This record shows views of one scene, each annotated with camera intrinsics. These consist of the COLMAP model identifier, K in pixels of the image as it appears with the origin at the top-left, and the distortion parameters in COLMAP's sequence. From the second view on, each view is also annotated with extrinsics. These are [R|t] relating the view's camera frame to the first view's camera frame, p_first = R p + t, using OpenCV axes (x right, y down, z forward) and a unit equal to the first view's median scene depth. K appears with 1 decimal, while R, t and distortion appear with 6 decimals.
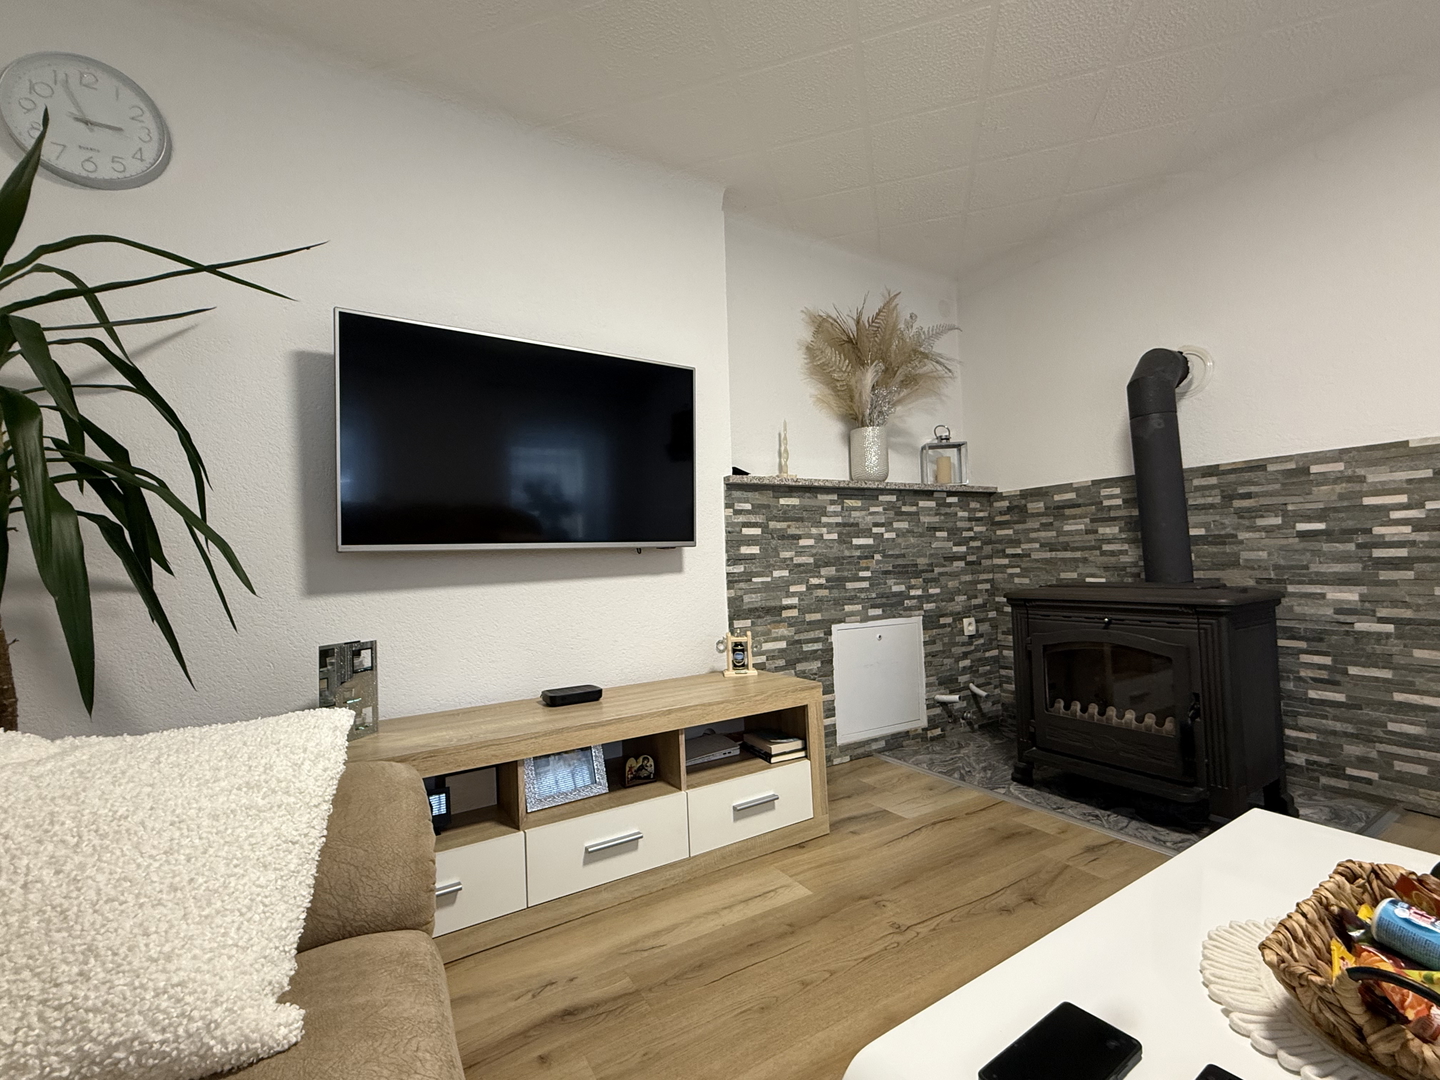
lens RADIAL K [[624.8, 0, 722.0], [0, 624.8, 542.3], [0, 0, 1]] dist [-0.000493, -0.000202]
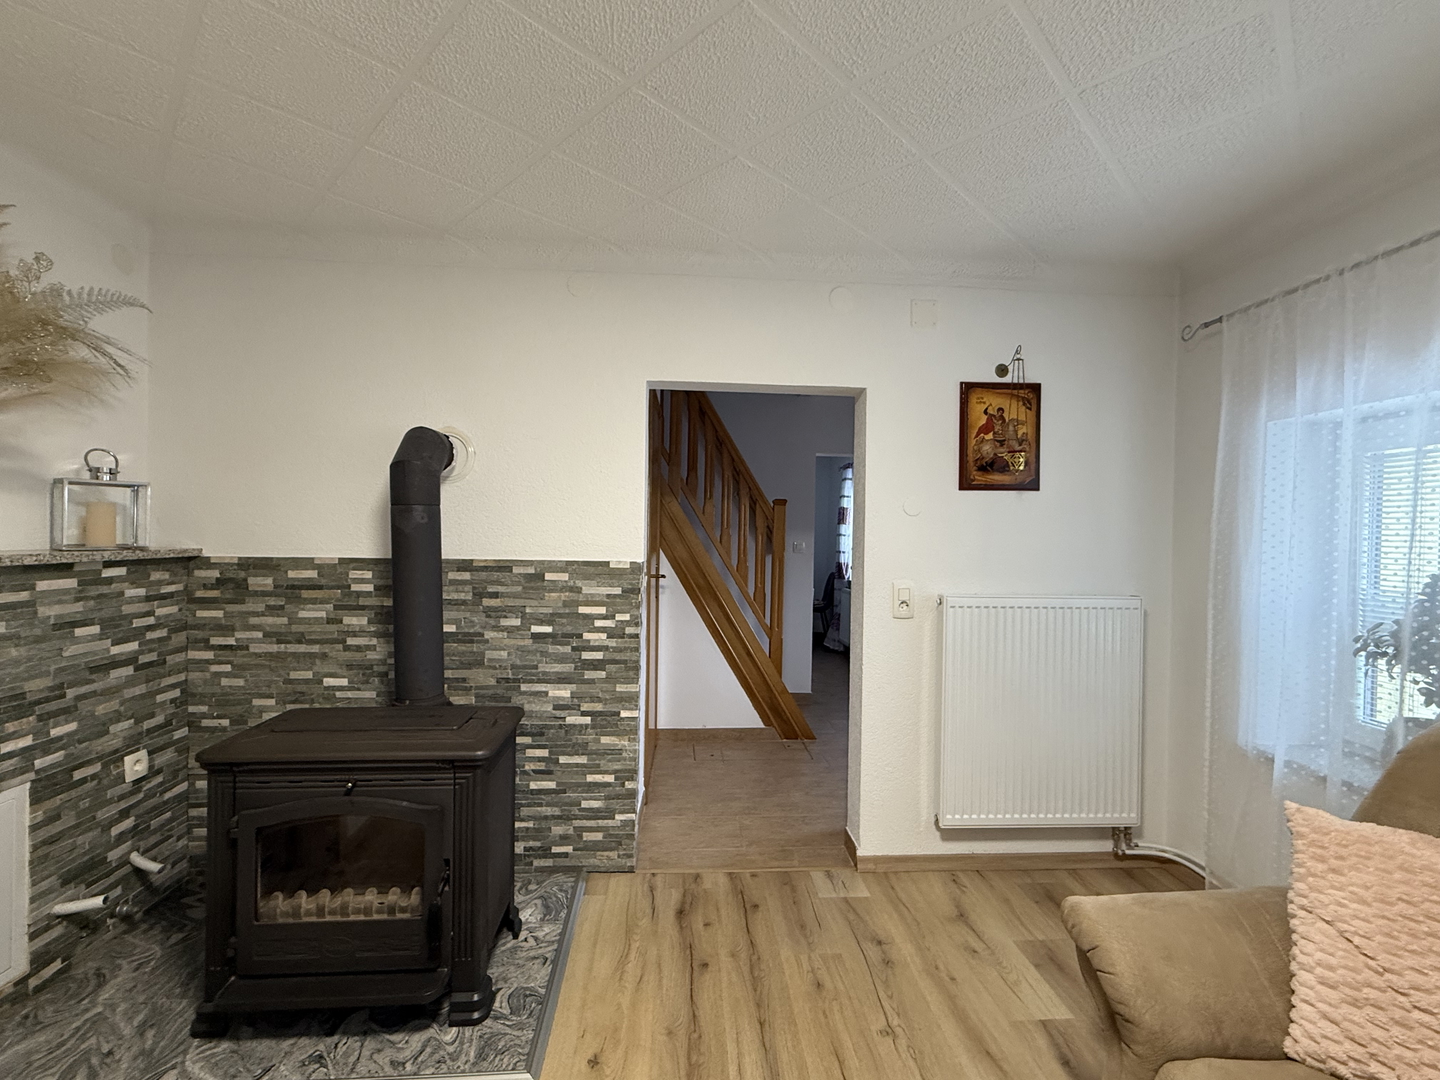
lens RADIAL K [[624.8, 0, 717.2], [0, 624.8, 542.0], [0, 0, 1]] dist [-0.000493, -0.000202]
pose [[0.457320, 0.036030, 0.888572, 0.103591], [-0.061704, 0.998056, -0.008712, -0.156152], [-0.887159, -0.050845, 0.458654, 0.210721]]
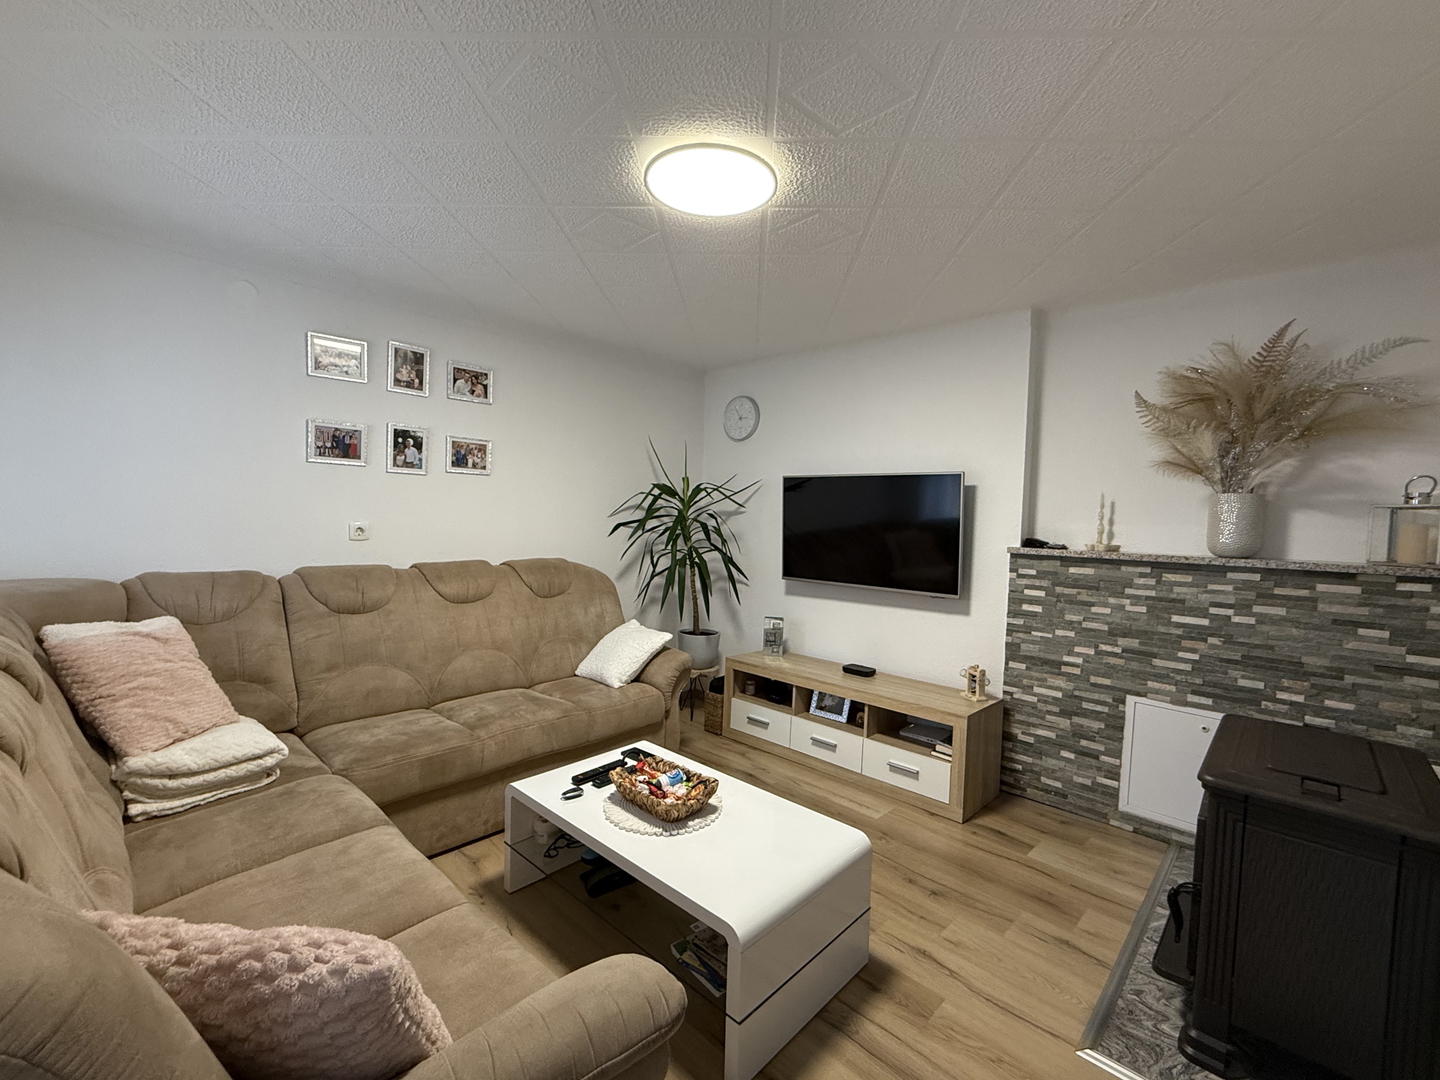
lens RADIAL K [[624.8, 0, 722.9], [0, 624.8, 540.9], [0, 0, 1]] dist [-0.000493, -0.000202]
pose [[0.254212, 0.081557, -0.963704, 0.998859], [-0.012167, 0.996629, 0.081134, -0.198514], [0.967072, -0.008900, 0.254348, 0.109159]]
